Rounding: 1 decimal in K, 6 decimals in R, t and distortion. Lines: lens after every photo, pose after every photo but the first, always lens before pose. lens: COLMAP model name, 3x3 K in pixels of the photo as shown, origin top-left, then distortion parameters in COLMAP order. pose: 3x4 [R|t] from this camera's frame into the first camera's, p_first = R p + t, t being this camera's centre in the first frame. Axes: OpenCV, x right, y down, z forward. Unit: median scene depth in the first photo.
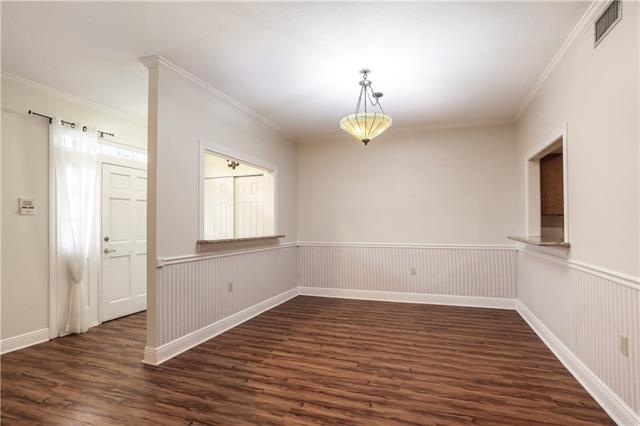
lens RADIAL K [[332.9, 0, 305.4], [0, 332.9, 221.0], [0, 0, 1]] dist [-0.036336, 0.000093]
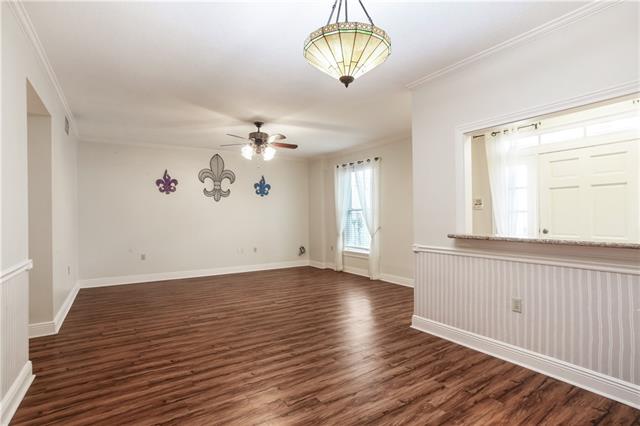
lens RADIAL K [[325.1, 0, 331.2], [0, 325.1, 218.1], [0, 0, 1]] dist [-0.042247, 0.000444]
pose [[-0.553067, 0.008487, -0.833093, 0.614096], [0.013542, 0.999908, 0.001196, 0.006923], [0.833026, -0.010621, -0.553131, 1.162260]]
